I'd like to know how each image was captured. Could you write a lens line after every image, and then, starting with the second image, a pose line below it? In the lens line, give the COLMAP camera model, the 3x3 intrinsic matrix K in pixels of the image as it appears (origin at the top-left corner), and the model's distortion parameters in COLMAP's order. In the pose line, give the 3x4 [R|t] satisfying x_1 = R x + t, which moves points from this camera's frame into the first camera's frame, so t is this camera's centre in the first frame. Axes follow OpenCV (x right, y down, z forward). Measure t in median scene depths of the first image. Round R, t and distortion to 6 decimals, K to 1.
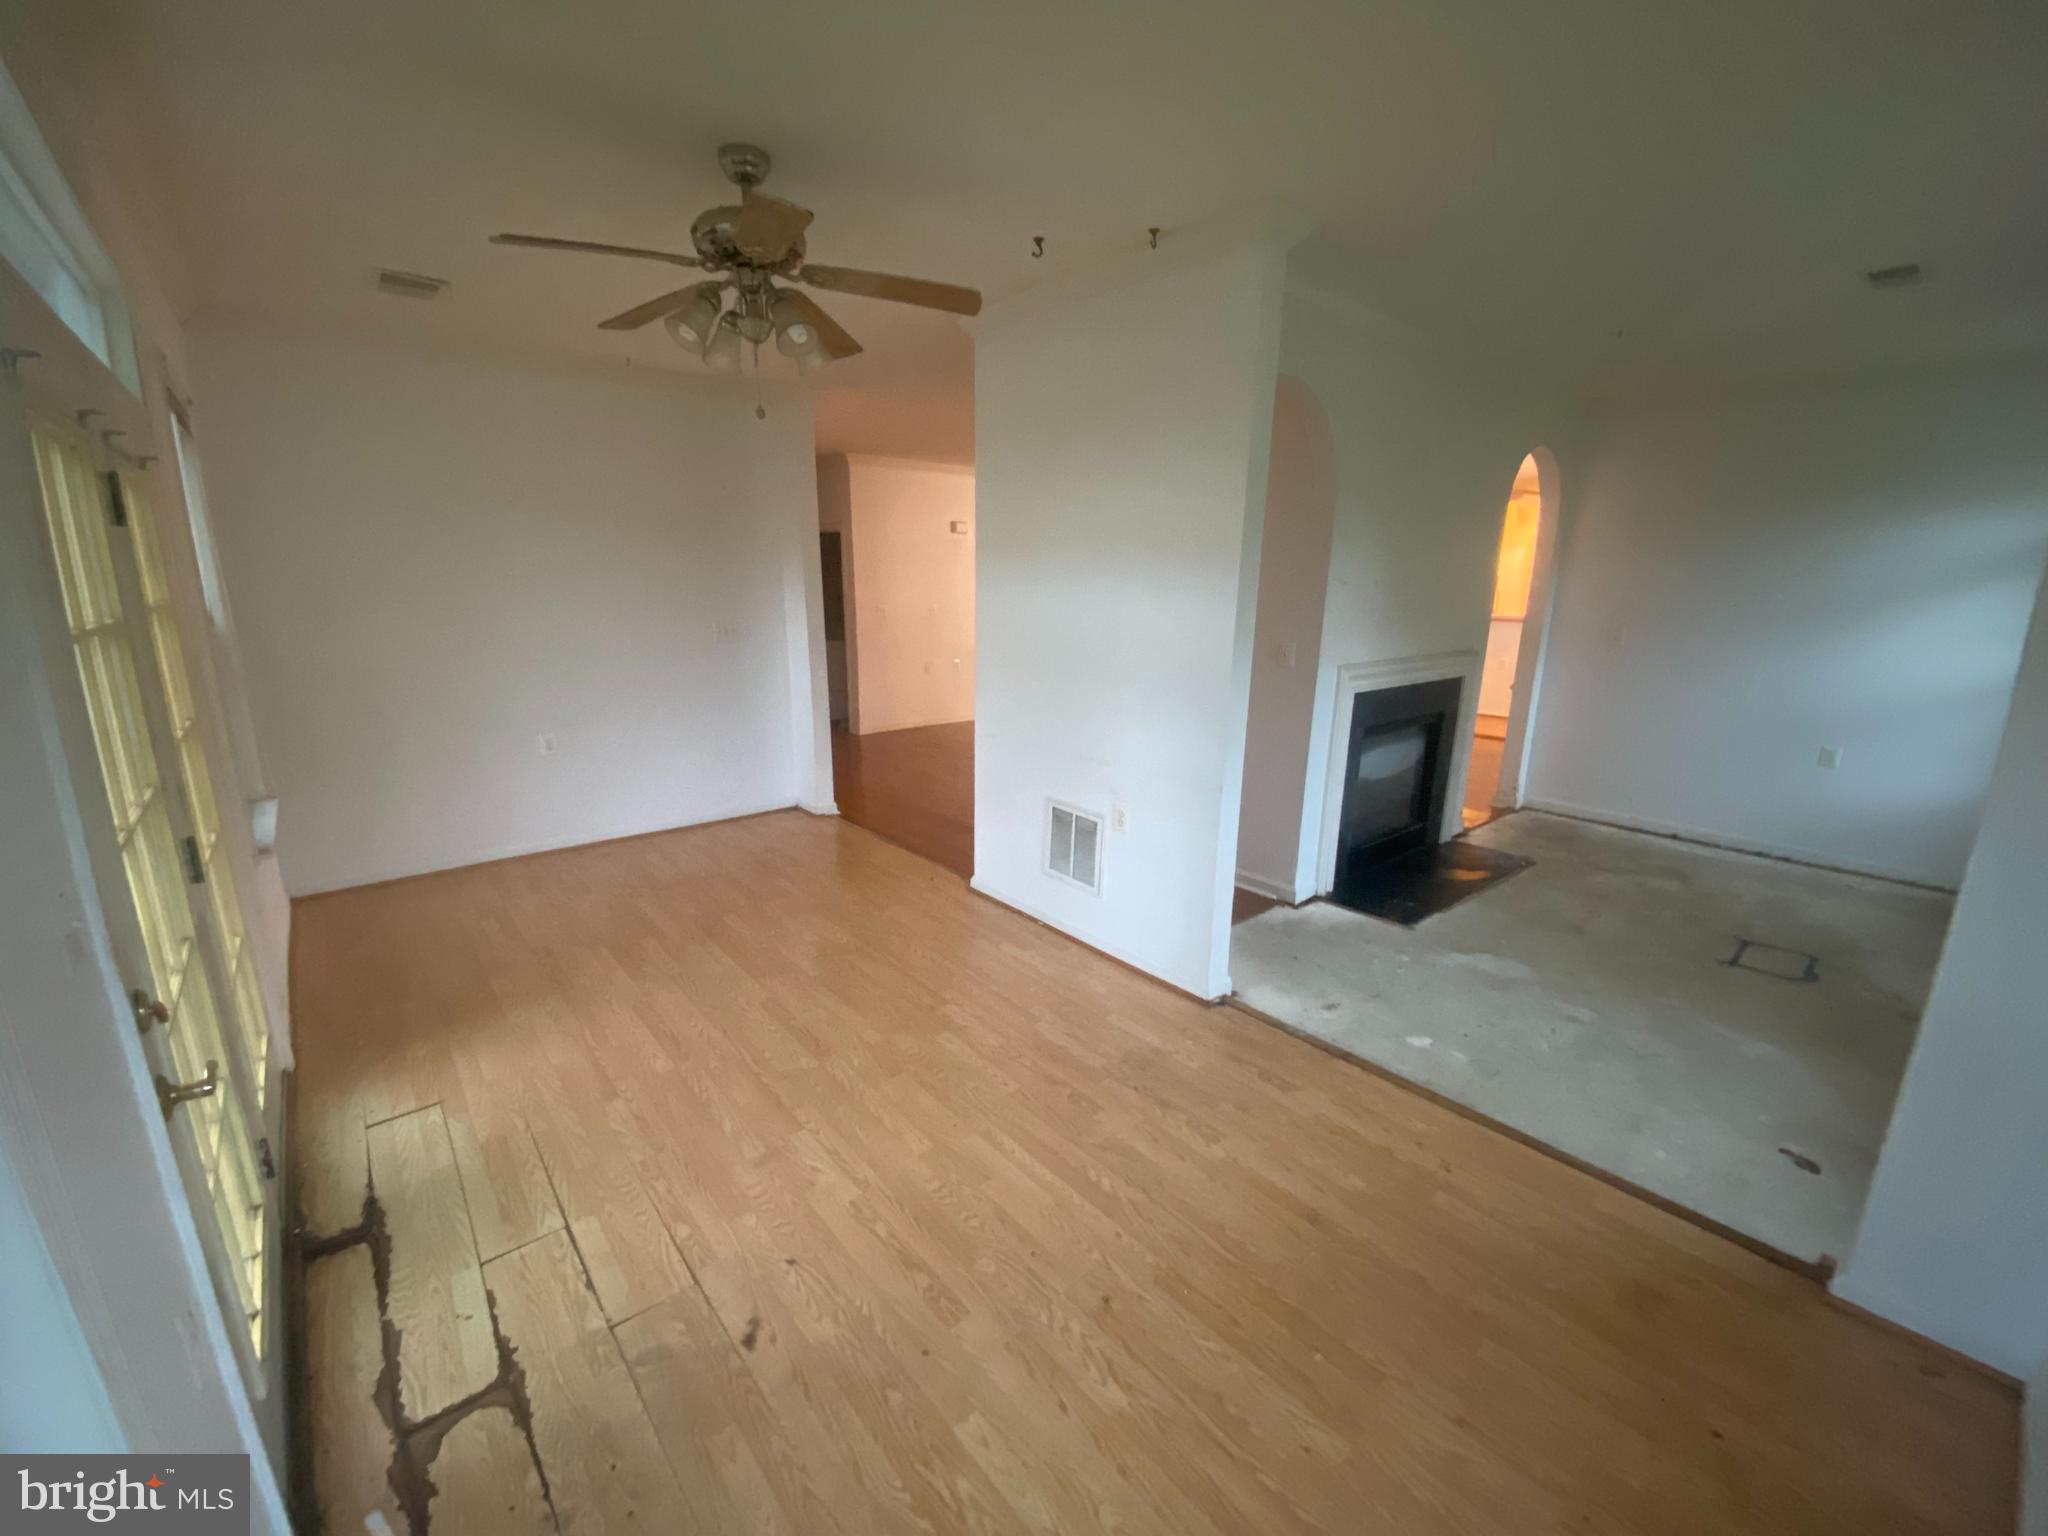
lens RADIAL K [[836.8, 0, 1013.7], [0, 836.8, 770.1], [0, 0, 1]] dist [0.000249, -0.000072]
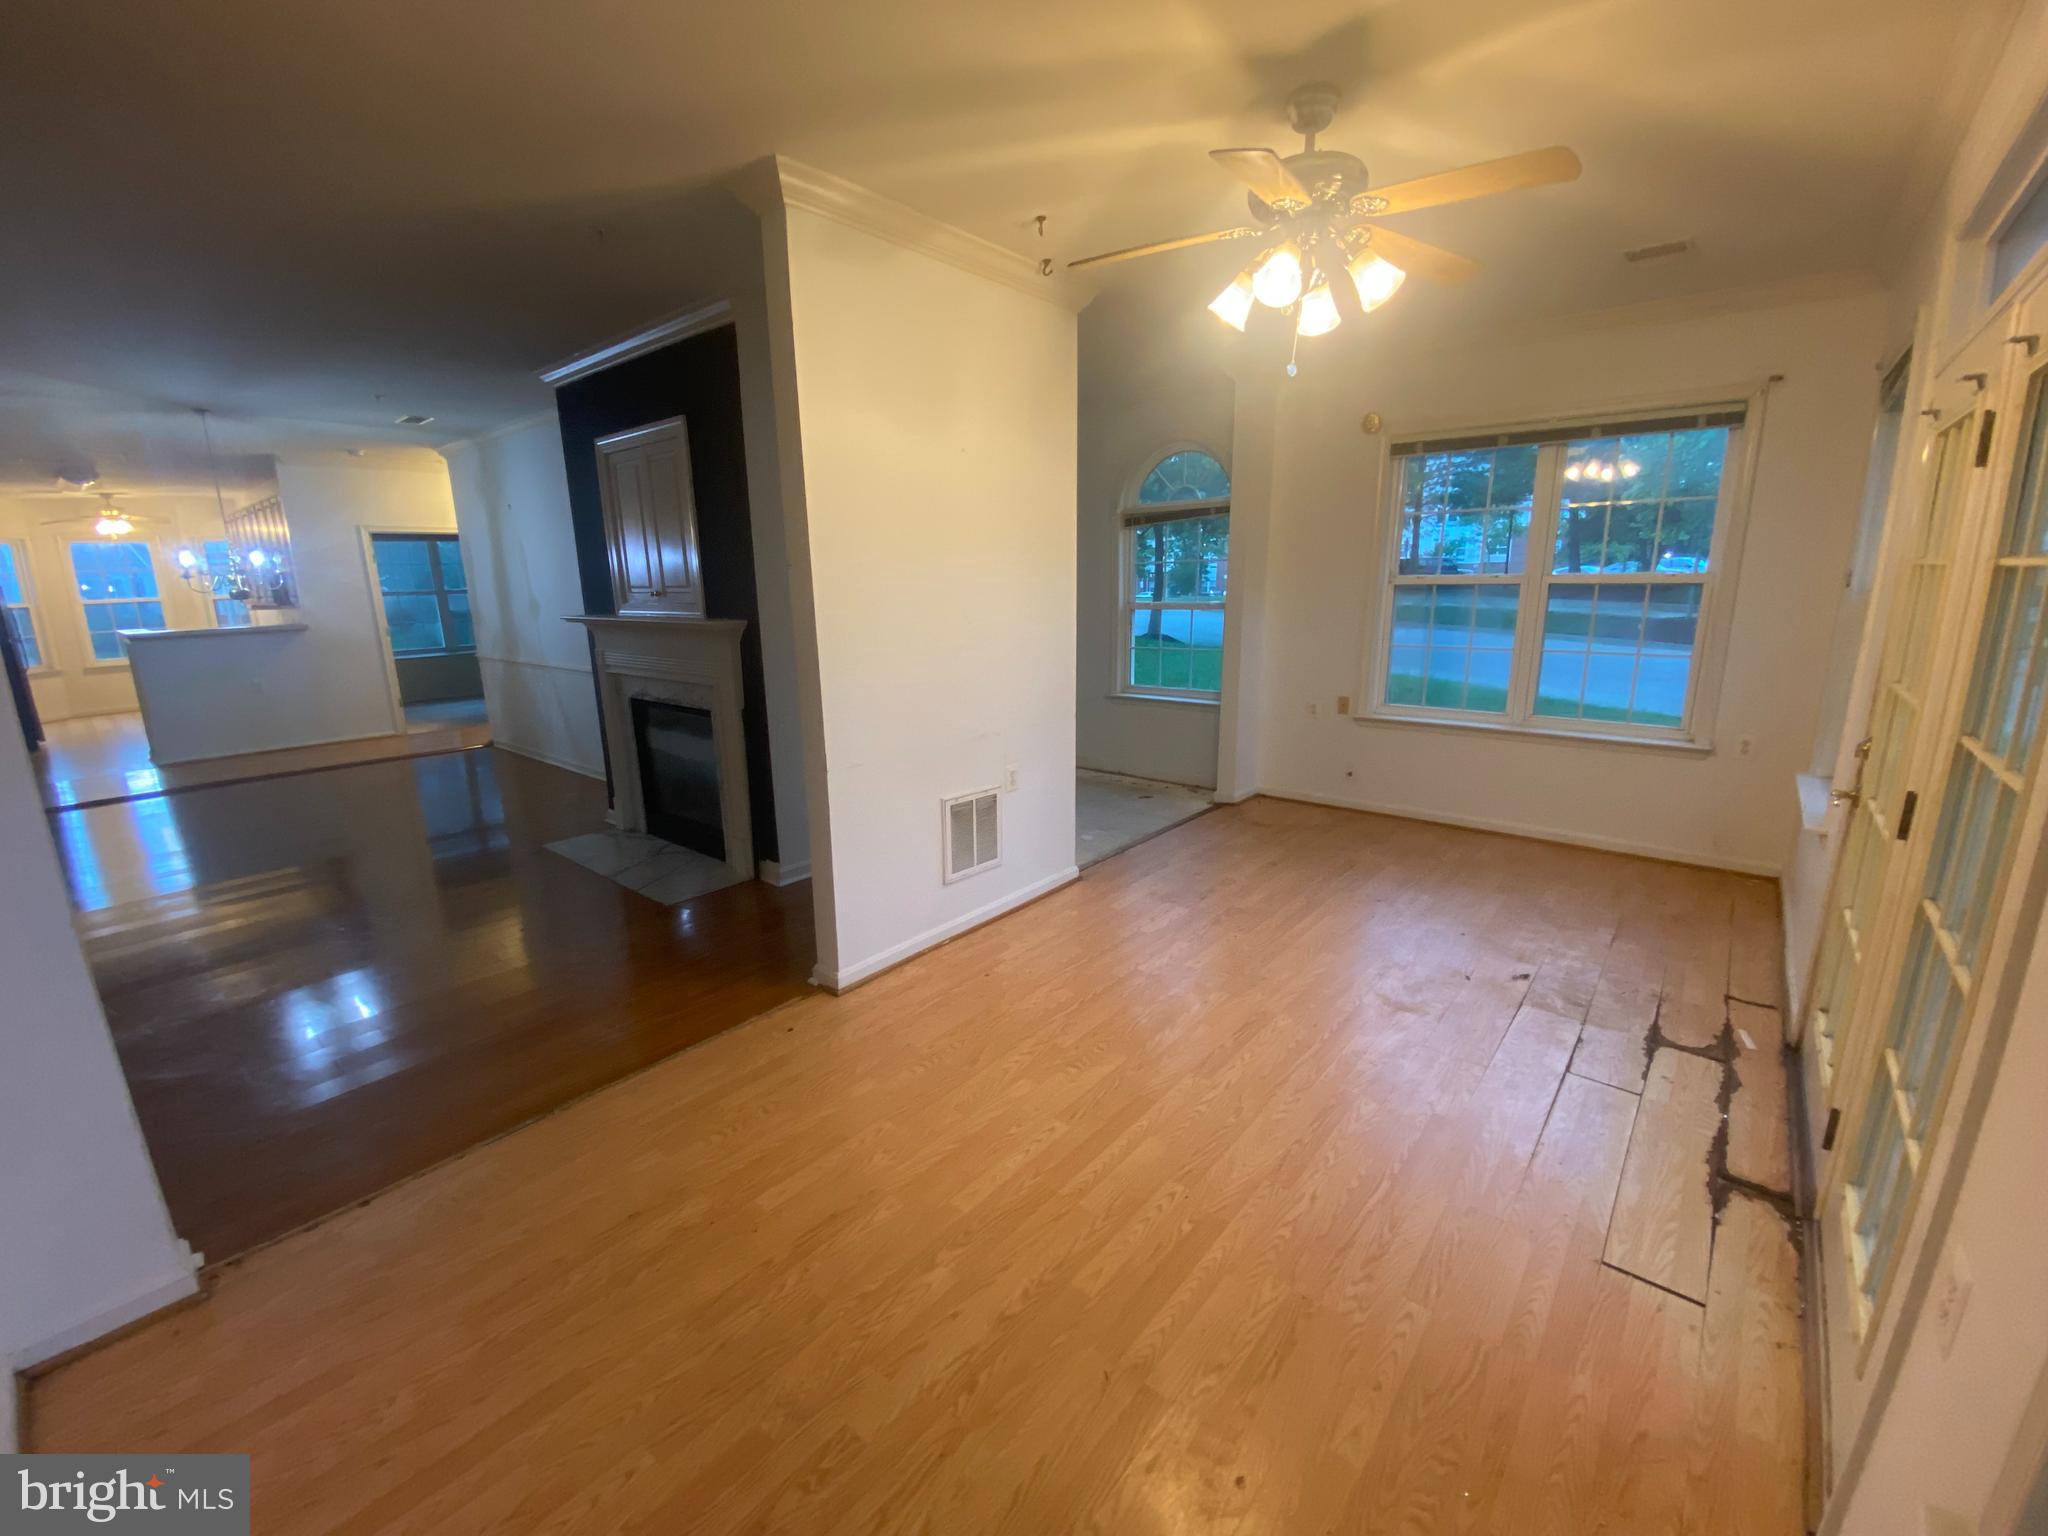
lens RADIAL K [[836.8, 0, 1013.7], [0, 836.8, 770.1], [0, 0, 1]] dist [0.000249, -0.000072]
pose [[-0.161774, -0.237094, 0.957923, -1.161042], [0.248371, 0.929678, 0.272048, -0.315141], [-0.955061, 0.281931, -0.091511, 1.389320]]
